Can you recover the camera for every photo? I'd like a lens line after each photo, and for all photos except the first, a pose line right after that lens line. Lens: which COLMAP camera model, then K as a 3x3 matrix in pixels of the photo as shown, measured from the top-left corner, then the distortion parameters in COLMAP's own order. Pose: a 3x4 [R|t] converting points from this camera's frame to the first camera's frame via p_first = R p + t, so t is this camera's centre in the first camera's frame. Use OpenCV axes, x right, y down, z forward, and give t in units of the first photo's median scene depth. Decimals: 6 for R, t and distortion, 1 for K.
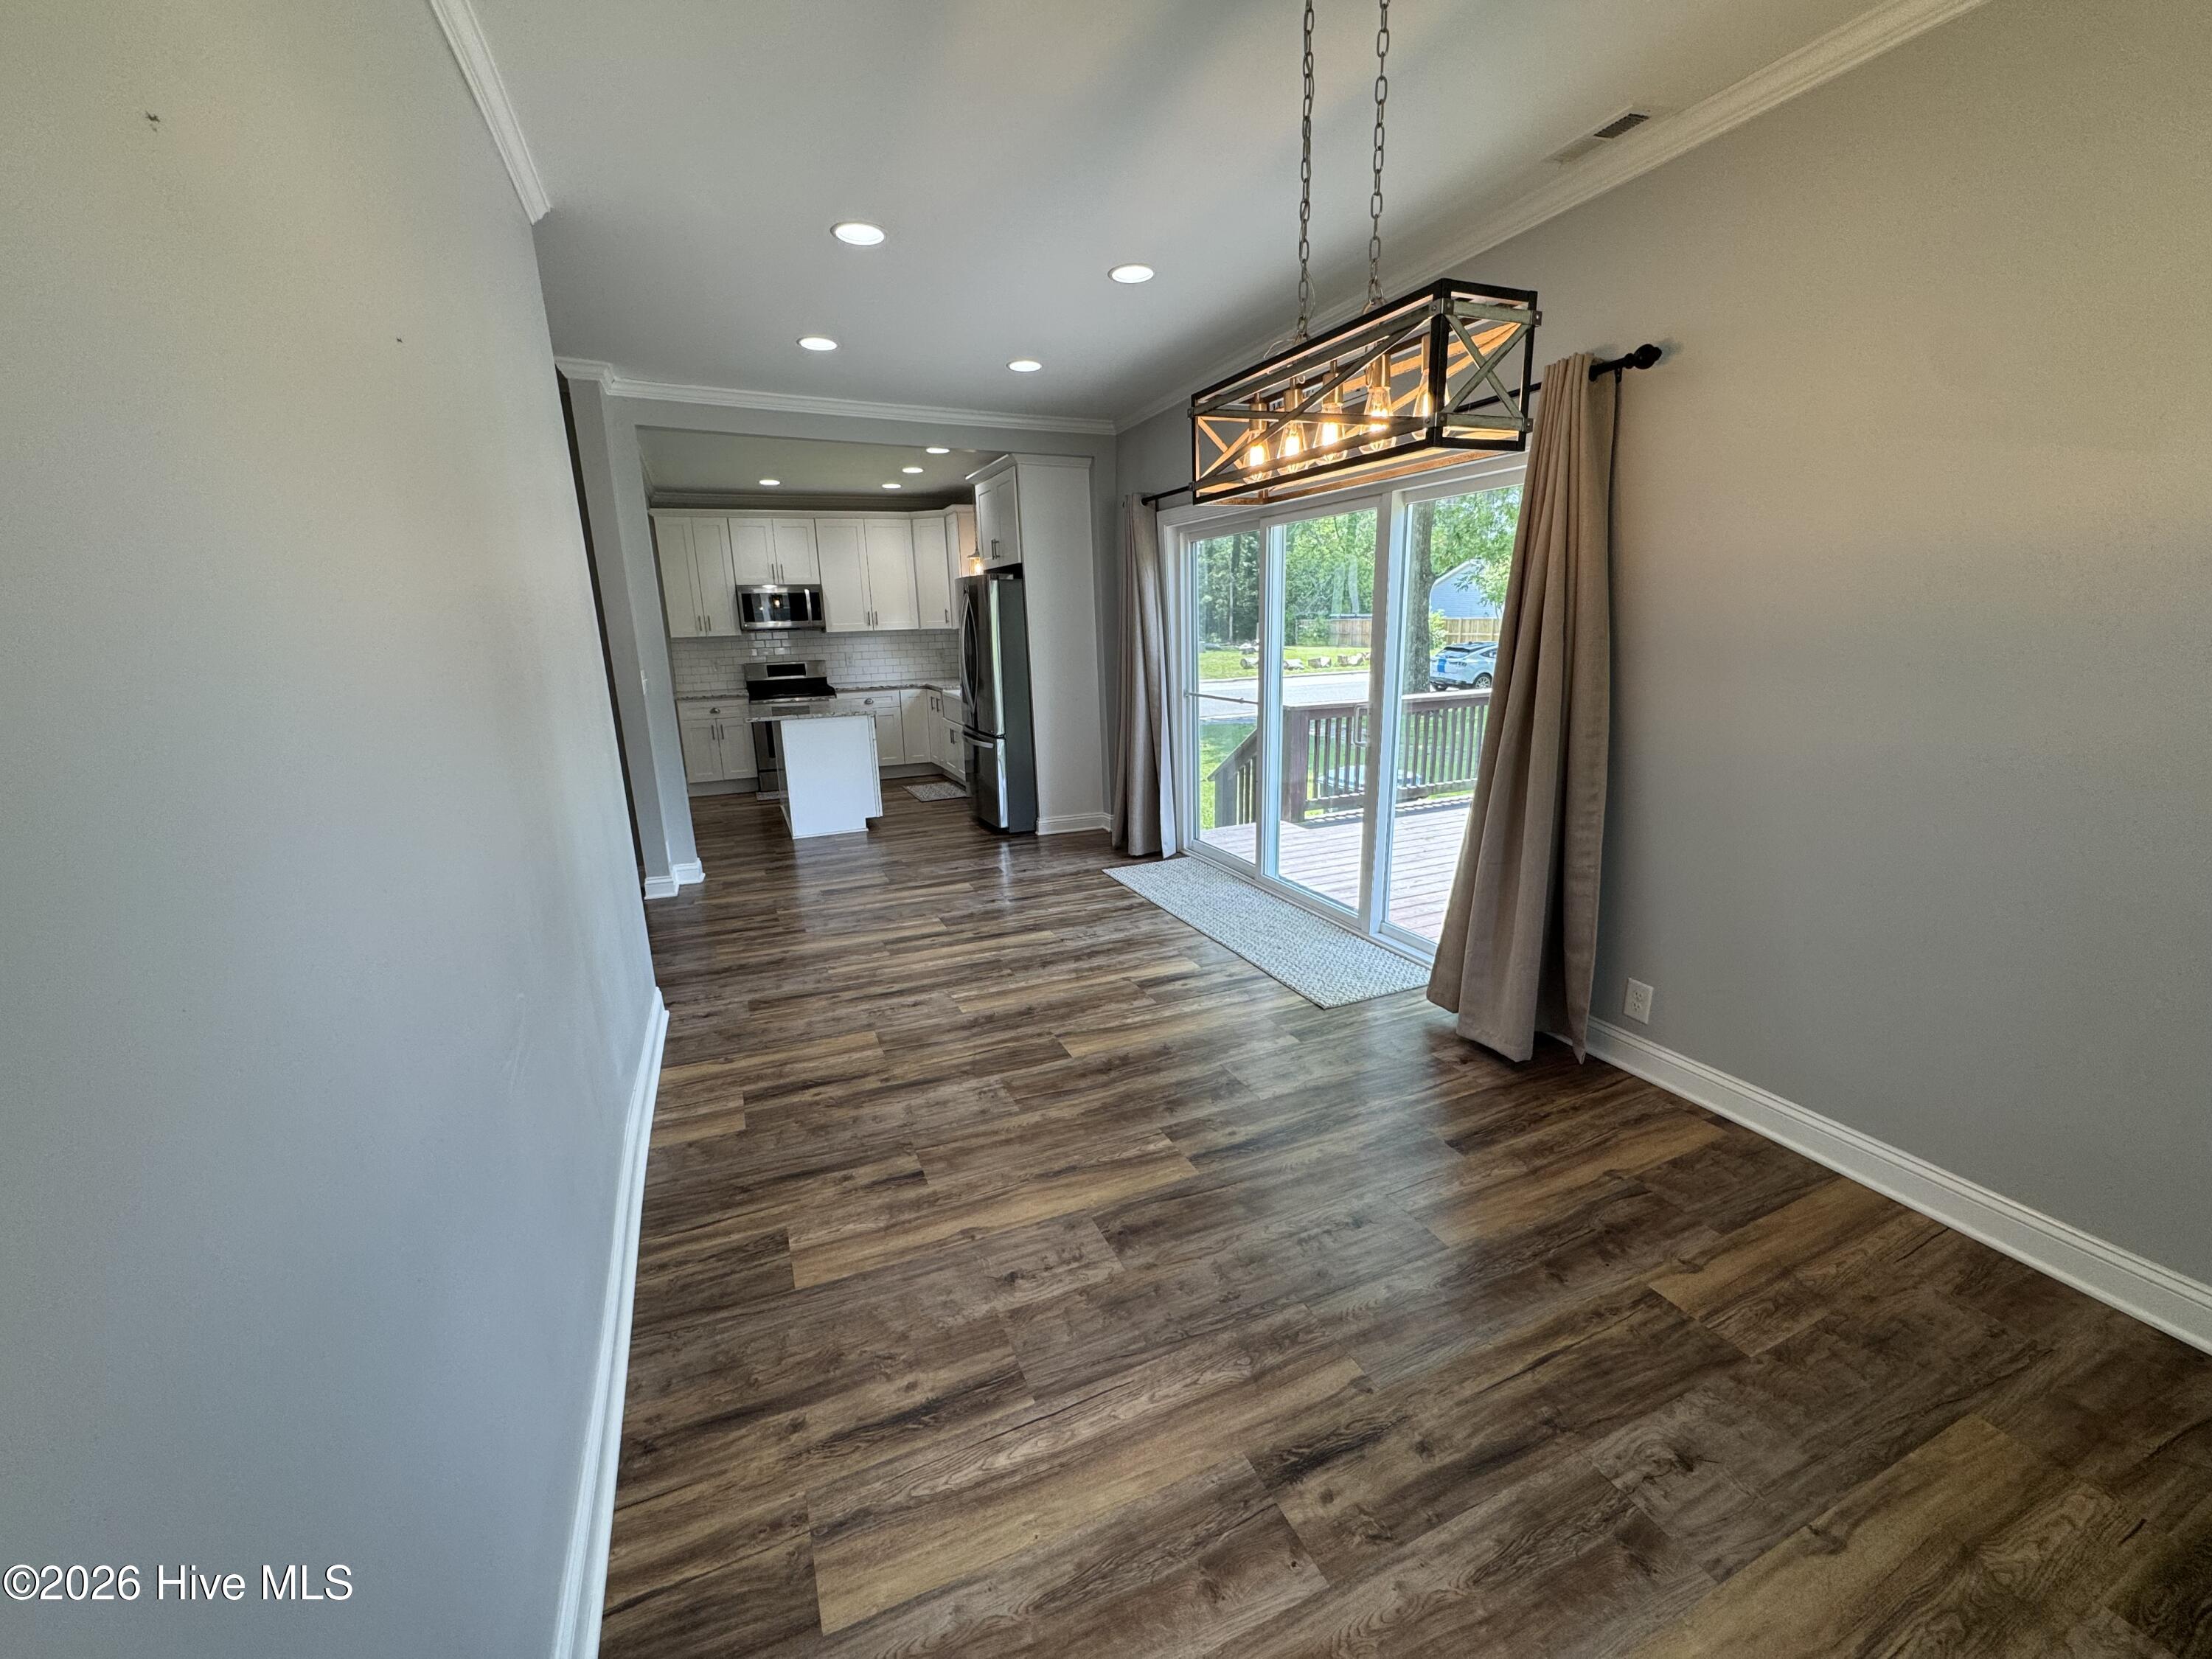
lens RADIAL K [[884.7, 0, 1106.0], [0, 884.7, 829.5], [0, 0, 1]] dist [-0.001425, 0.000713]
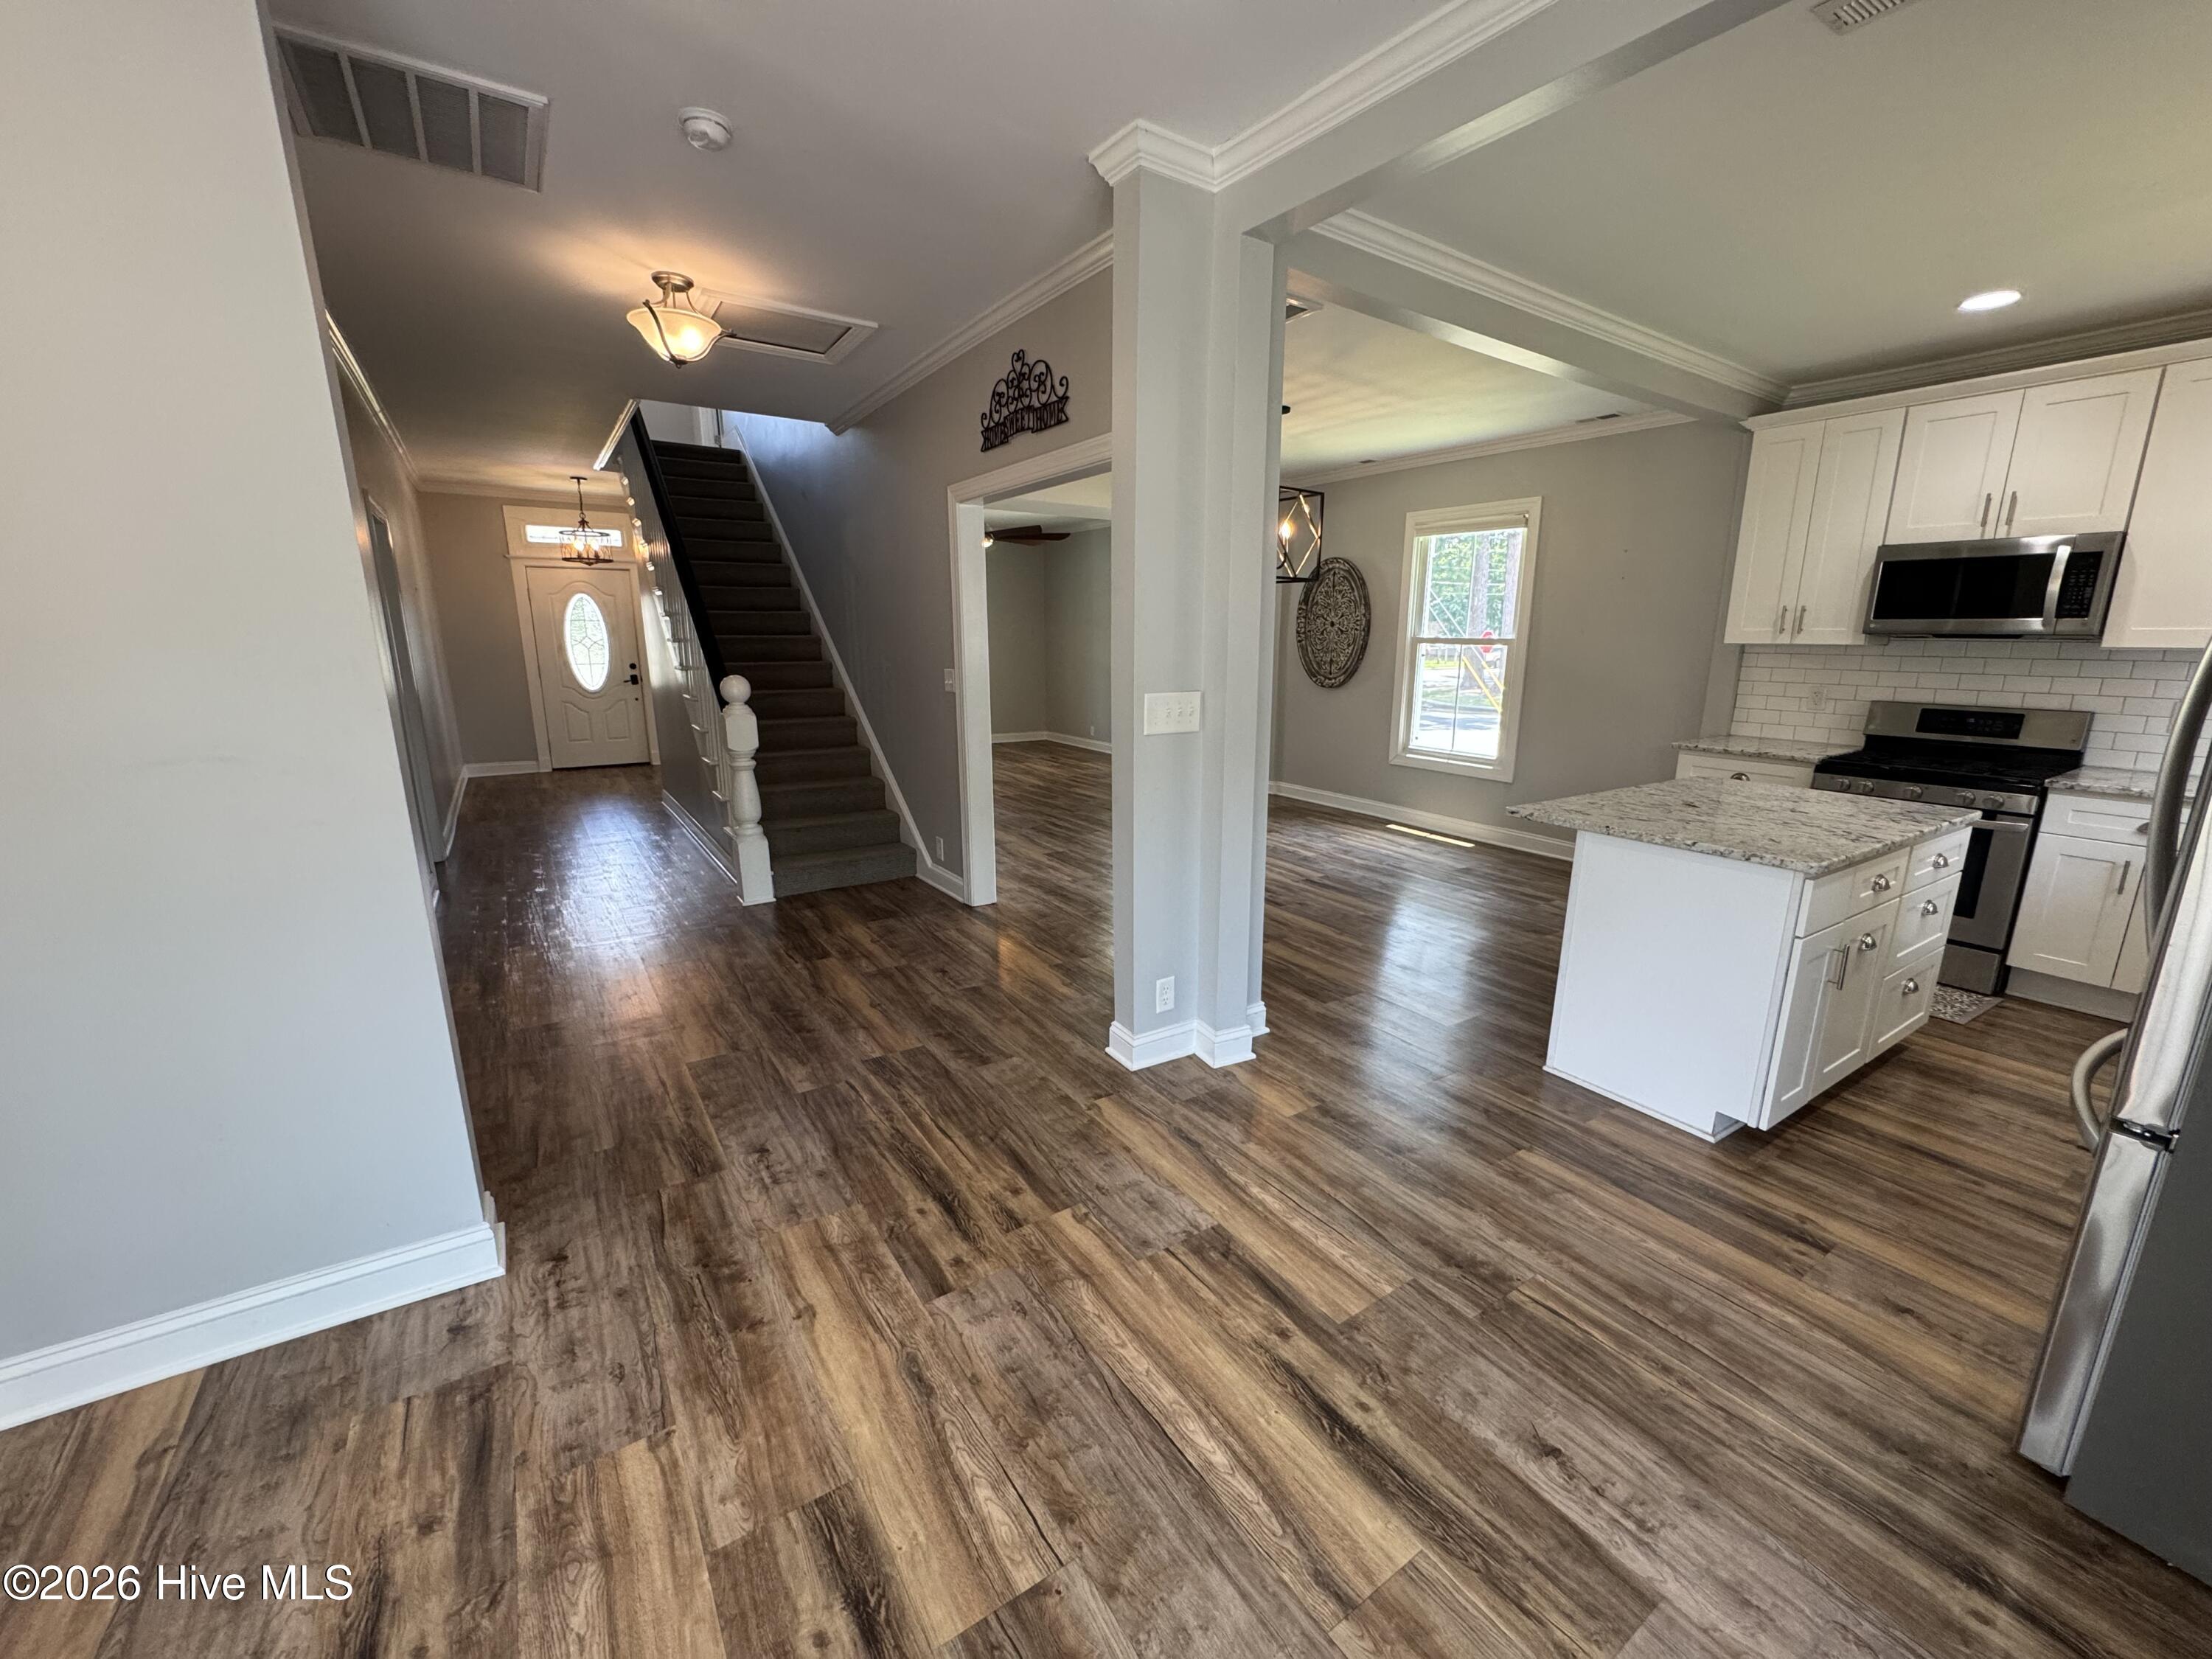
lens RADIAL K [[884.7, 0, 1106.0], [0, 884.7, 829.5], [0, 0, 1]] dist [-0.001425, 0.000713]
pose [[0.171257, 0.244498, -0.954406, 0.054747], [-0.239011, 0.950090, 0.200504, -0.264091], [0.955795, 0.193776, 0.221148, 1.113790]]
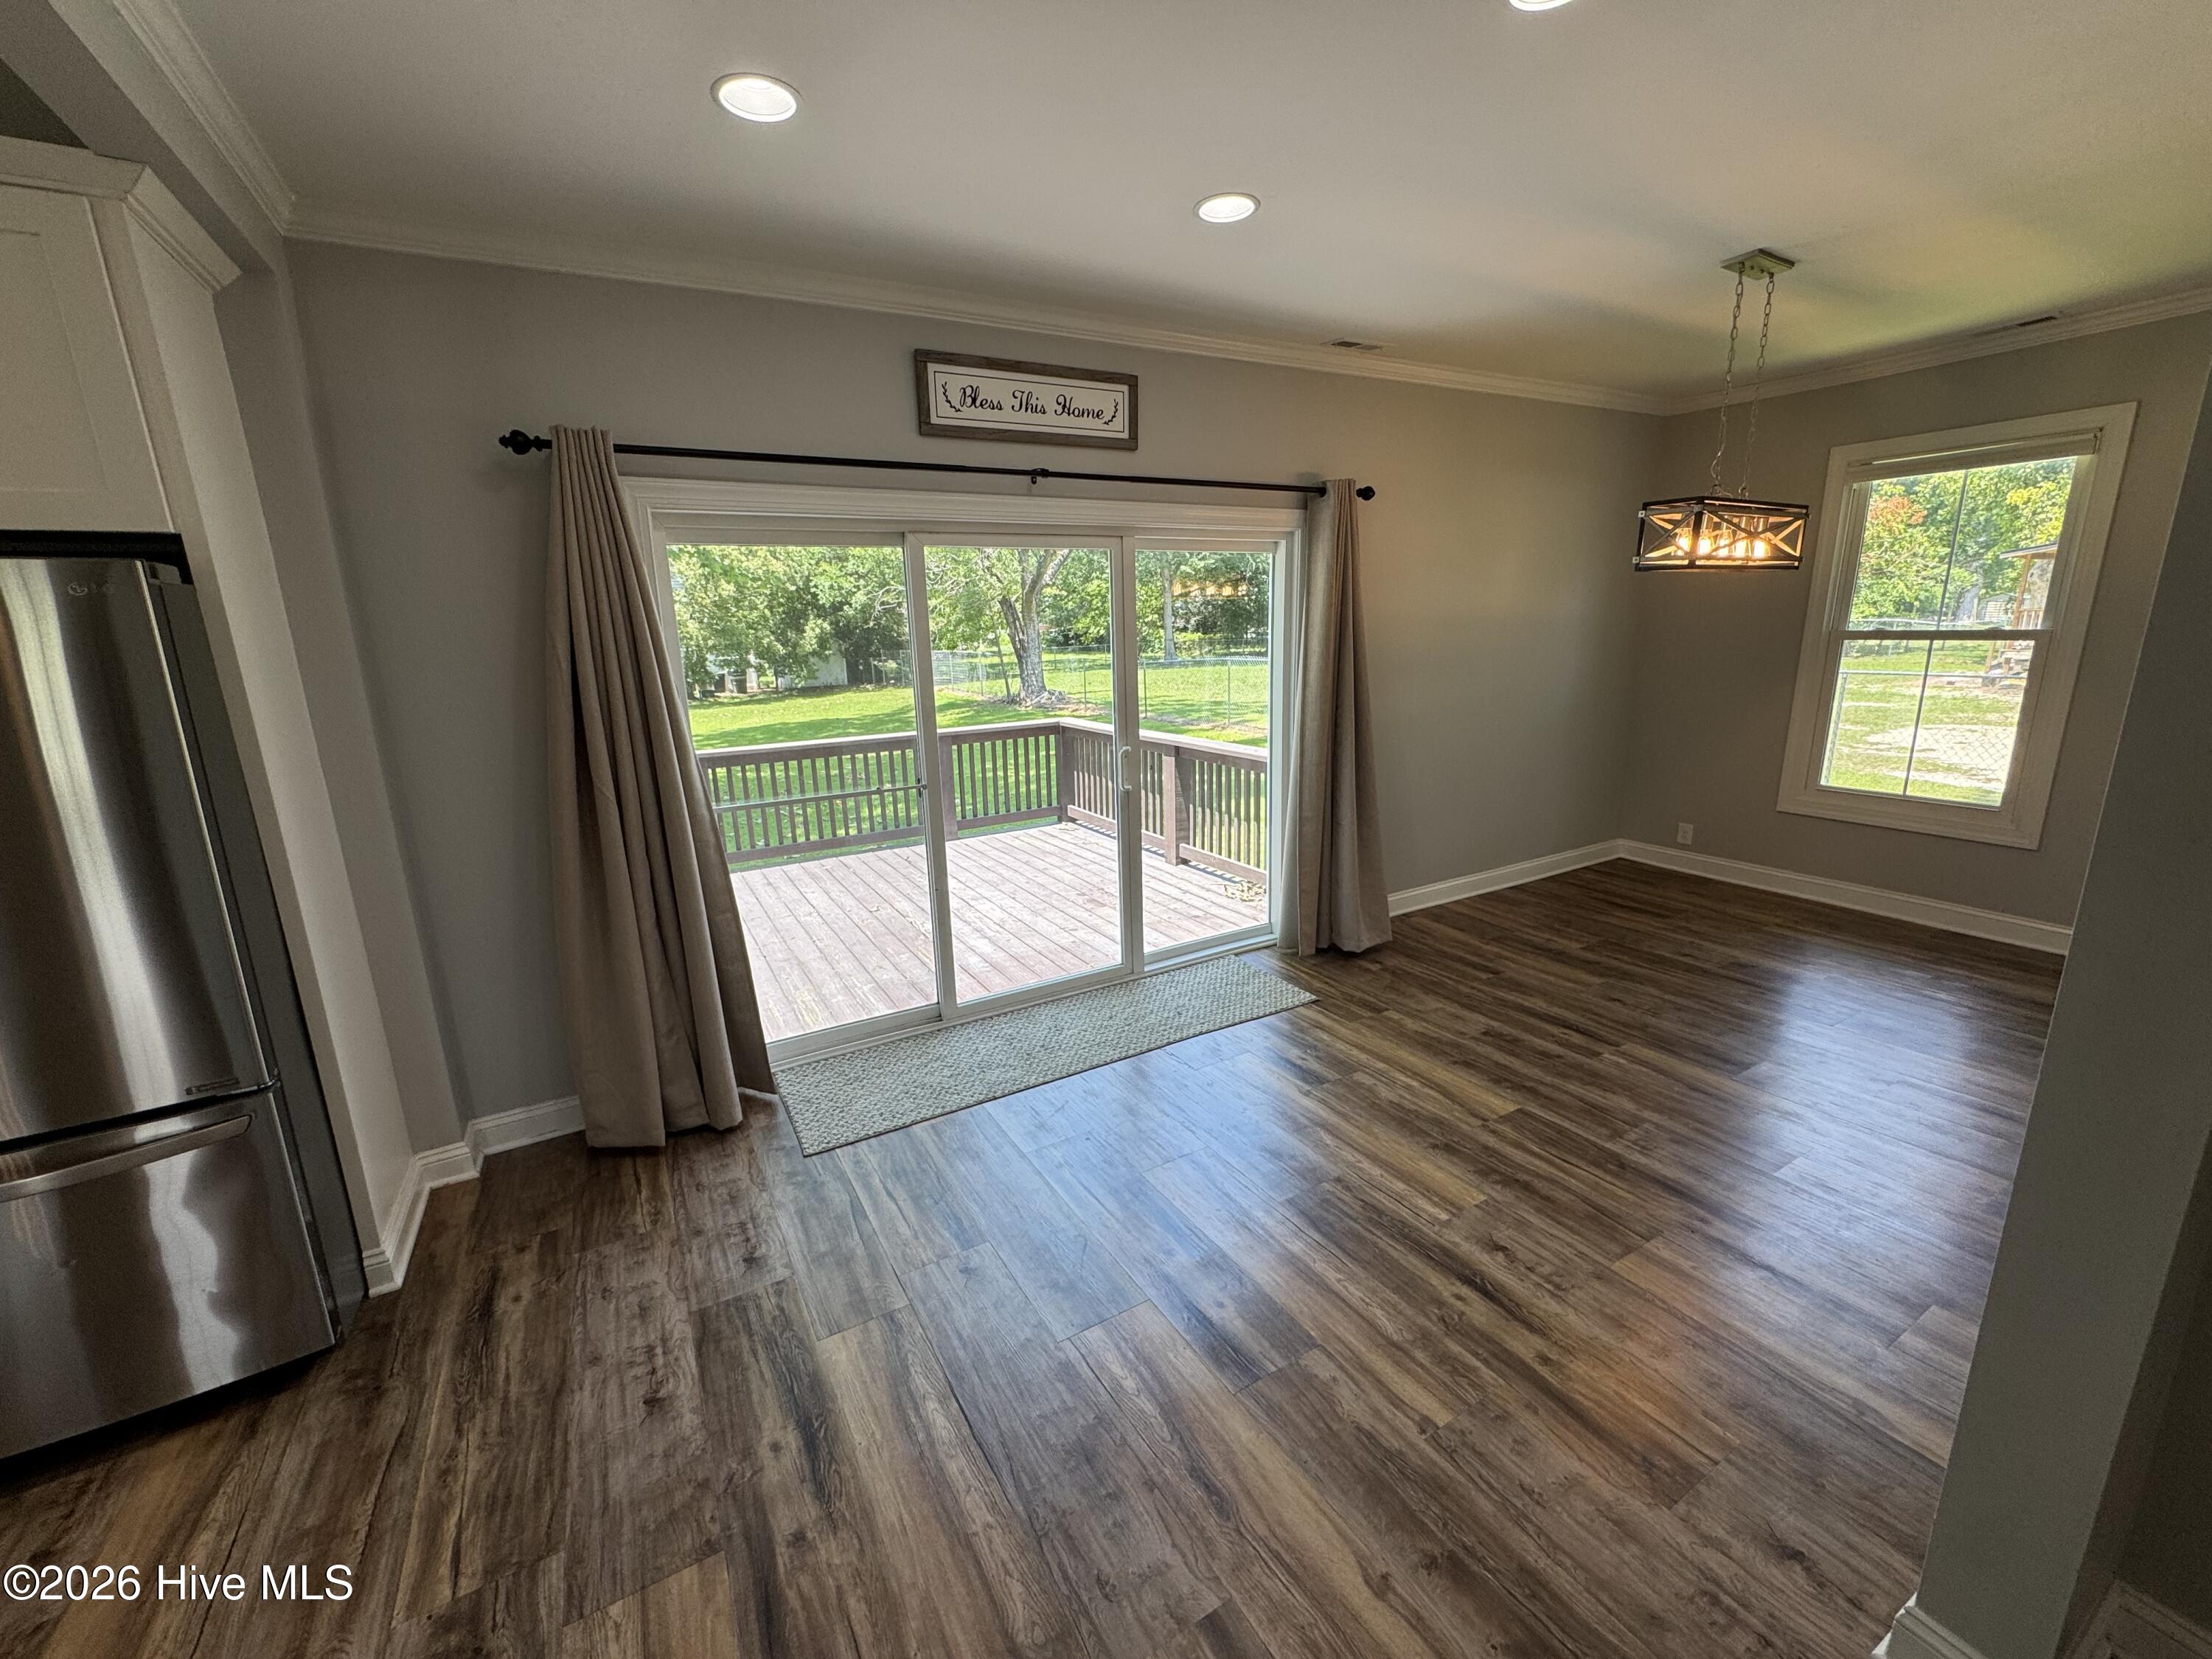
lens RADIAL K [[884.7, 0, 1106.0], [0, 884.7, 829.5], [0, 0, 1]] dist [-0.001425, 0.000713]
pose [[-0.105993, -0.196975, 0.974662, -0.717353], [0.265803, 0.938903, 0.218654, -0.293512], [-0.958183, 0.282244, -0.047160, 1.156783]]
